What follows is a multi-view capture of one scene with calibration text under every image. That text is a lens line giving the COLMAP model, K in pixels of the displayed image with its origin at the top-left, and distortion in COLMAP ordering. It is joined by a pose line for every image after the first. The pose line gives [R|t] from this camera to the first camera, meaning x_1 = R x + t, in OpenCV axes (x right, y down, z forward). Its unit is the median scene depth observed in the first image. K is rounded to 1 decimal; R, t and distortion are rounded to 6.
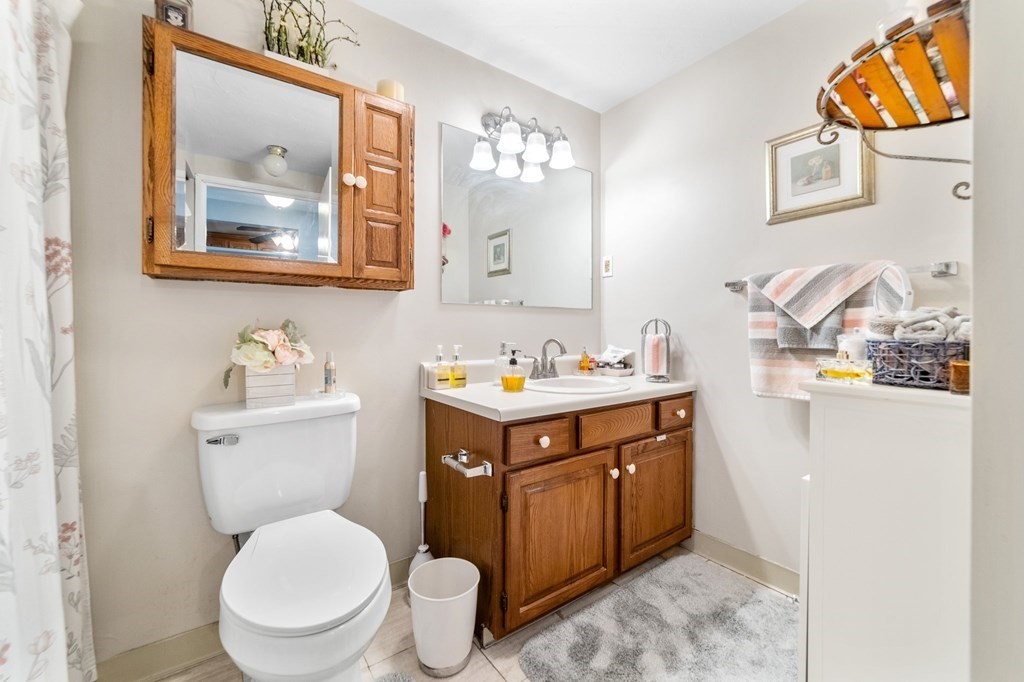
lens RADIAL K [[408.1, 0, 511.1], [0, 408.1, 333.5], [0, 0, 1]] dist [-0.007172, 0.003920]
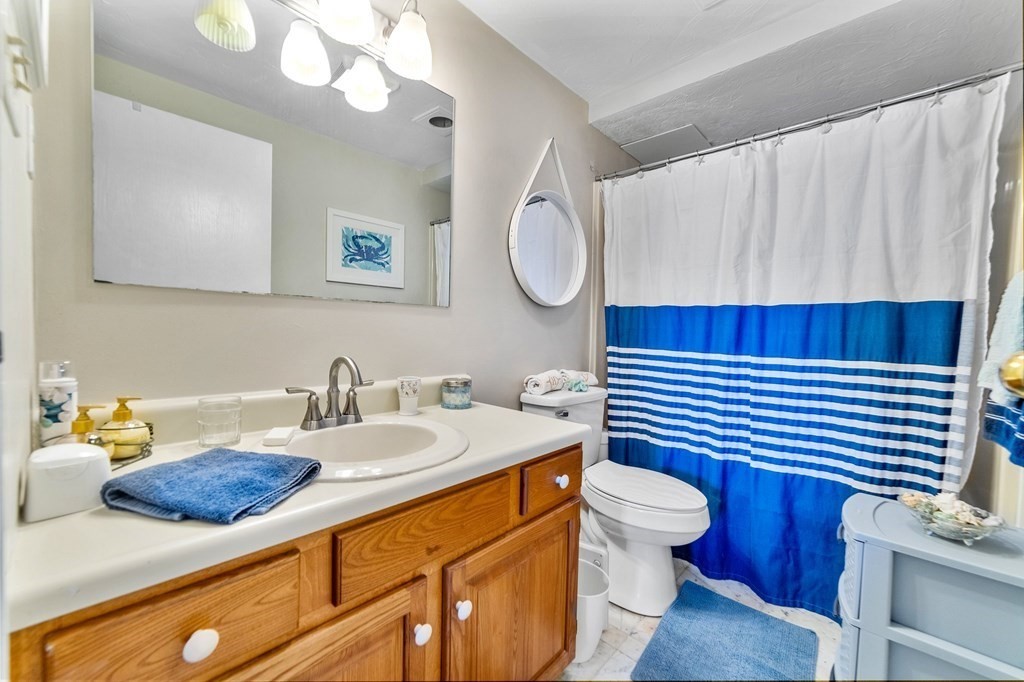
lens RADIAL K [[407.7, 0, 510.7], [0, 407.7, 341.5], [0, 0, 1]] dist [-0.007195, 0.004263]
pose [[0.975817, 0.015726, 0.218024, 0.216255], [-0.020124, 0.999636, 0.017966, -0.022225], [-0.217663, -0.021919, 0.975778, 0.448326]]
